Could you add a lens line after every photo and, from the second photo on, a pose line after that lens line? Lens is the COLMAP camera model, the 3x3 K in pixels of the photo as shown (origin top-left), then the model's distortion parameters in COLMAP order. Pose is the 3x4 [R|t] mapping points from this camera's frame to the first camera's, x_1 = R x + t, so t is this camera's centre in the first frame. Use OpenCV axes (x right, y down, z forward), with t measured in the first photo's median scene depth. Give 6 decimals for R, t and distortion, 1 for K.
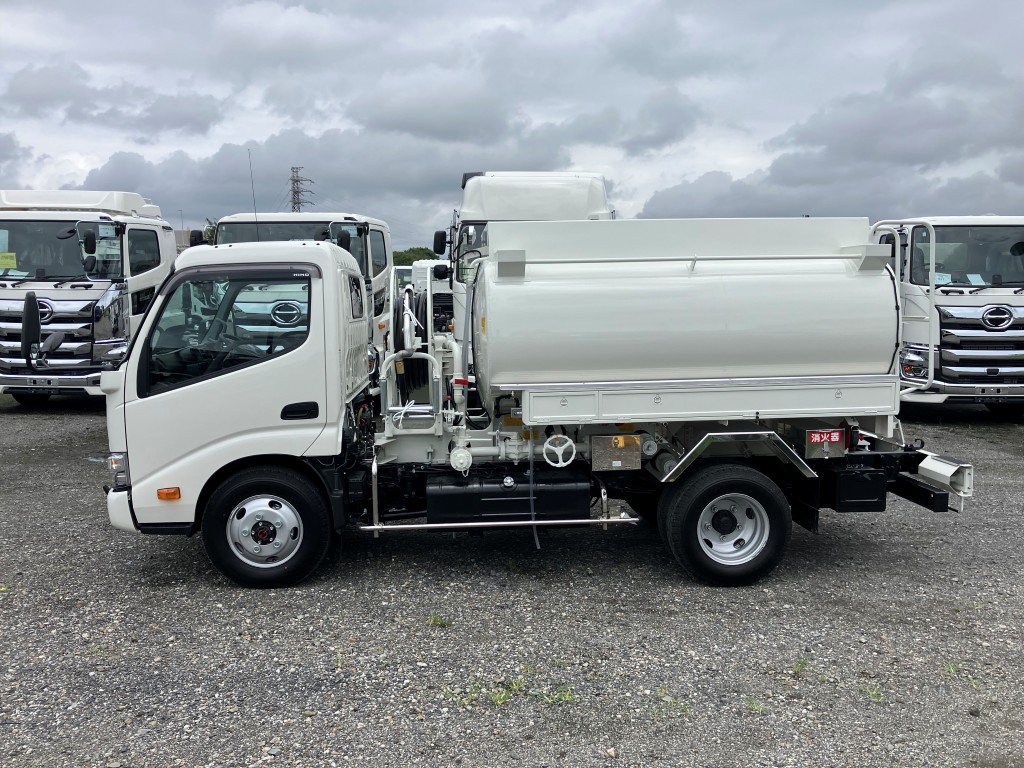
lens RADIAL K [[820.1, 0, 531.0], [0, 820.1, 384.0], [0, 0, 1]] dist [0.003866, -0.007788]
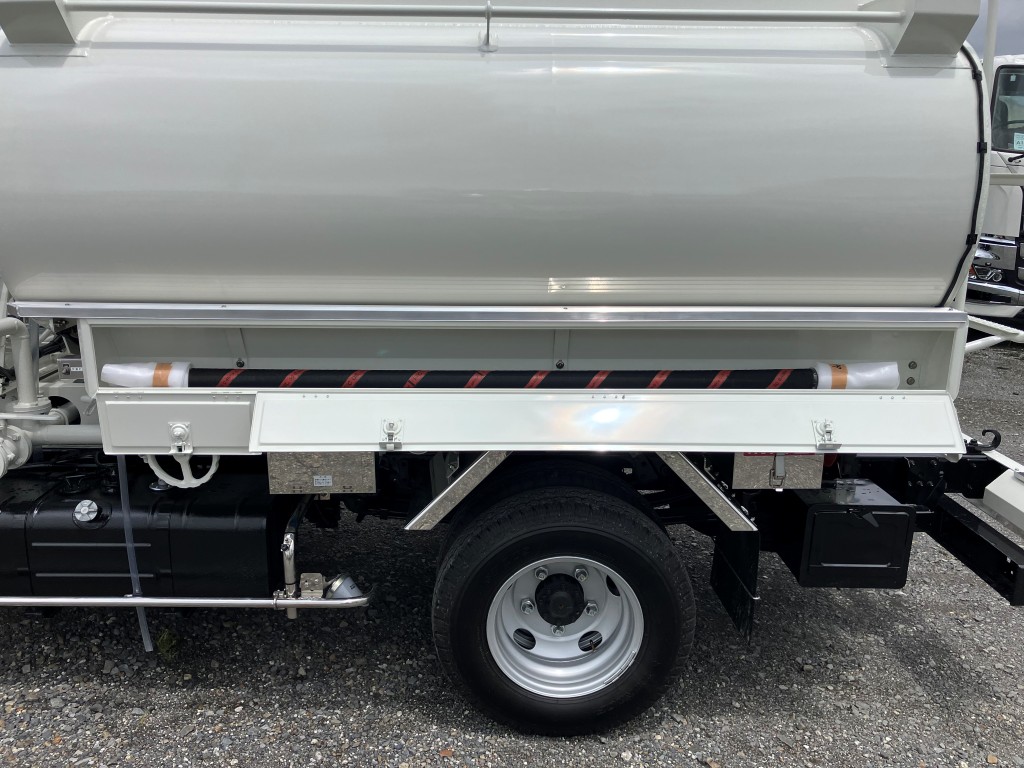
lens RADIAL K [[820.8, 0, 505.5], [0, 820.8, 386.5], [0, 0, 1]] dist [0.013049, -0.016029]
pose [[0.997073, 0.038685, -0.065942, 0.231468], [-0.028554, 0.988548, 0.148179, -0.027540], [0.070919, -0.145862, 0.986760, 0.537791]]
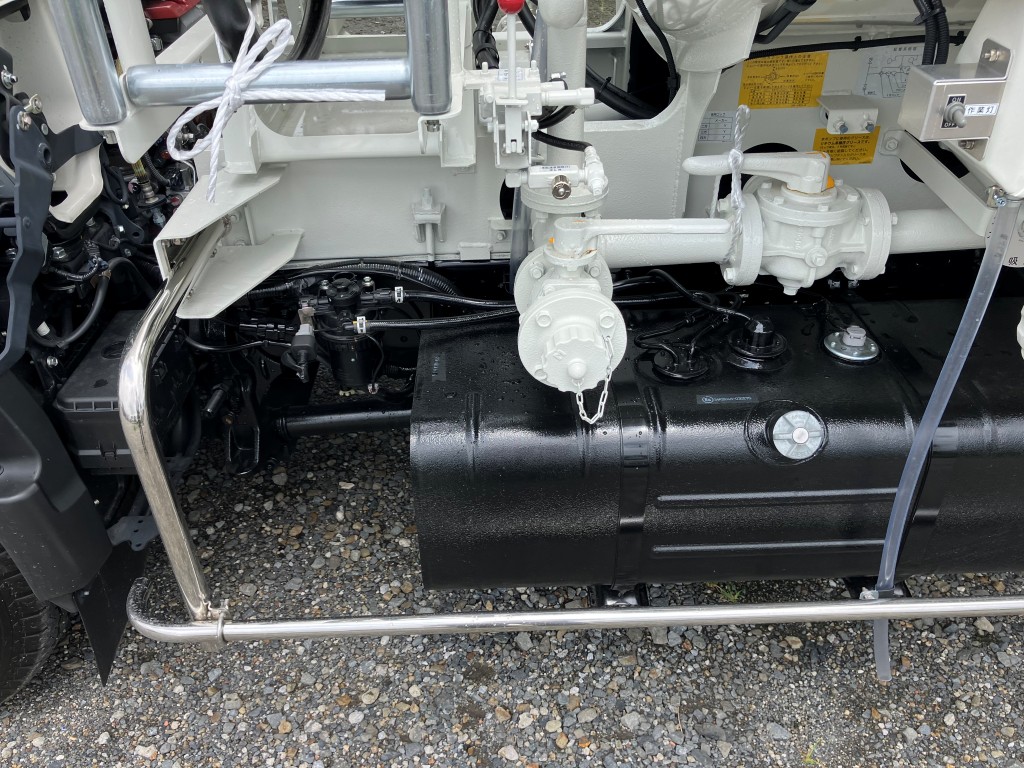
lens RADIAL K [[820.8, 0, 505.5], [0, 820.8, 386.5], [0, 0, 1]] dist [0.013049, -0.016029]
pose [[0.997192, 0.028222, -0.069361, -0.083180], [0.009098, 0.873740, 0.486308, 0.005136], [0.074328, -0.485574, 0.871030, 0.783123]]
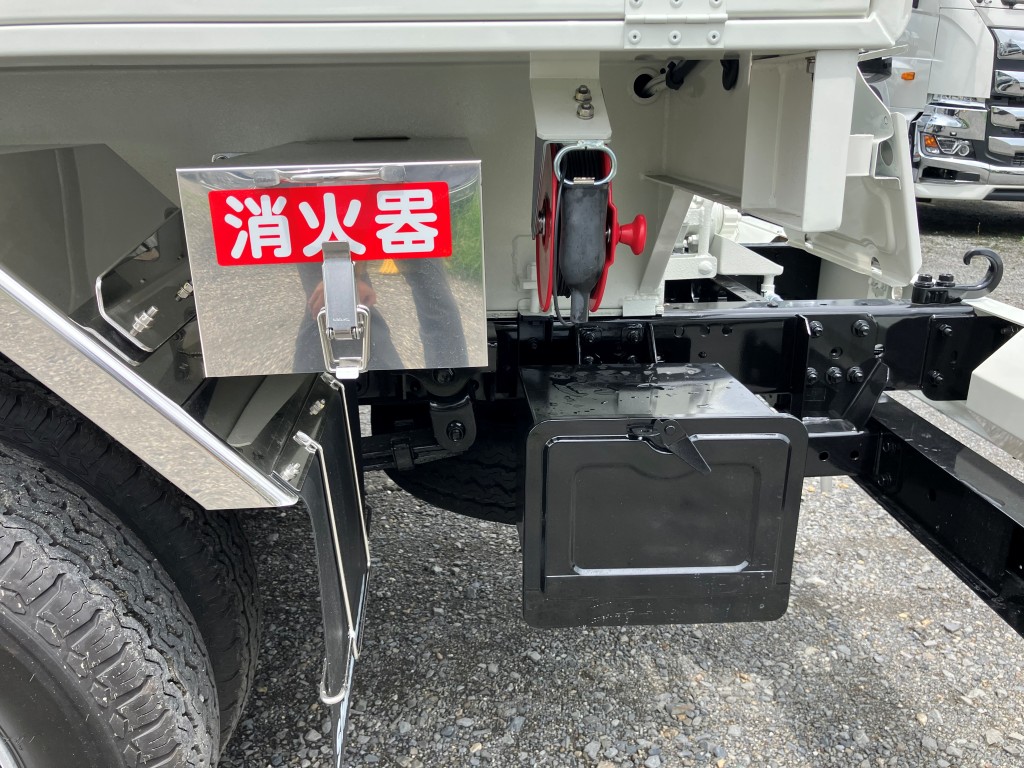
lens RADIAL K [[843.3, 0, 512.0], [0, 843.3, 384.0], [0, 0, 1]] dist [-0.001415, -0.005037]
pose [[0.999914, 0.007306, -0.010902, 0.377559], [-0.004827, 0.977234, 0.212108, 0.059083], [0.012204, -0.212038, 0.977185, 0.834183]]
